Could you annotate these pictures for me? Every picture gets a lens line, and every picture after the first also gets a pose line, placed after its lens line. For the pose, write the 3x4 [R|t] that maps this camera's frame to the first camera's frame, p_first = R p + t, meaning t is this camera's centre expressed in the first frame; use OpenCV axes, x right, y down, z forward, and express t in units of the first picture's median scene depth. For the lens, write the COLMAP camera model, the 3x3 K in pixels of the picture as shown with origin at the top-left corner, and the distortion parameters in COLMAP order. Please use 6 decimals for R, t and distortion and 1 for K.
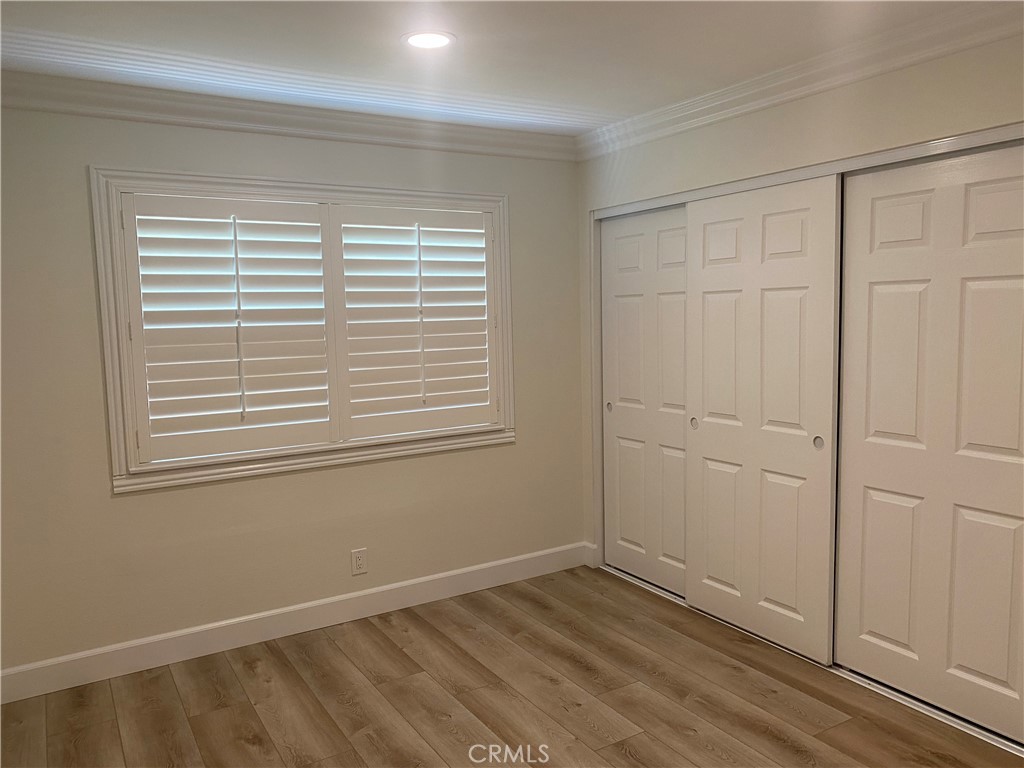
lens RADIAL K [[777.5, 0, 508.8], [0, 777.5, 377.8], [0, 0, 1]] dist [0.040600, -0.050769]
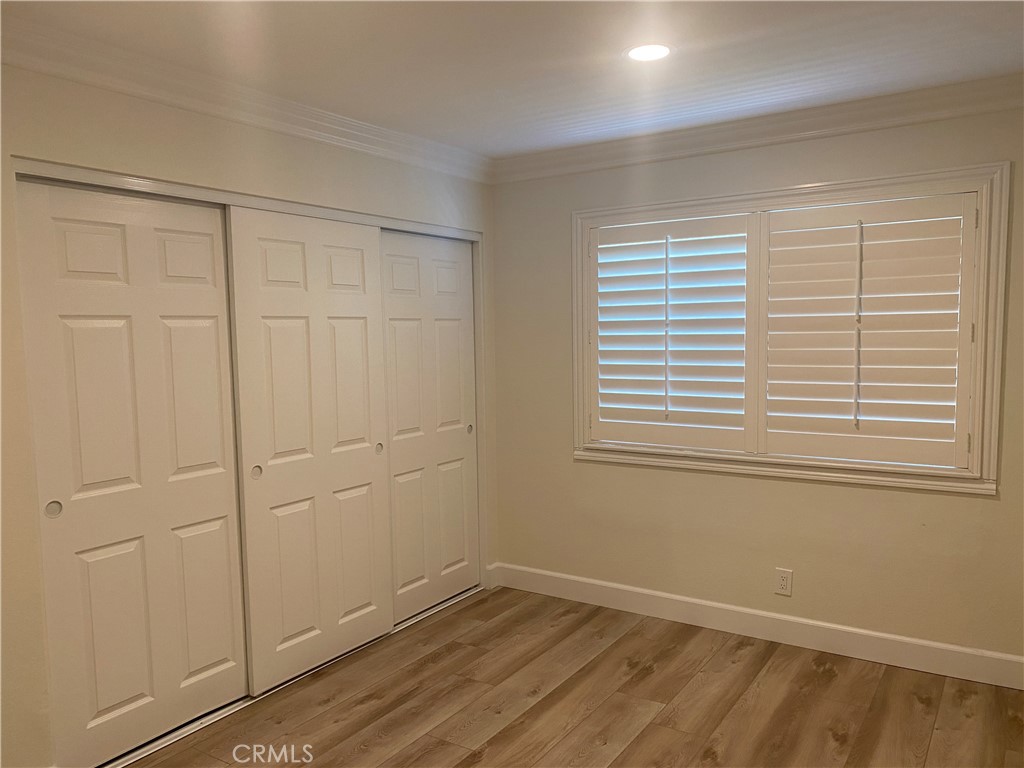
lens RADIAL K [[777.5, 0, 531.8], [0, 777.5, 390.7], [0, 0, 1]] dist [0.040600, -0.050769]
pose [[0.436325, 0.090236, -0.895253, 0.597906], [-0.071501, 0.995289, 0.065471, -0.045711], [0.896944, 0.035445, 0.440722, 0.342727]]
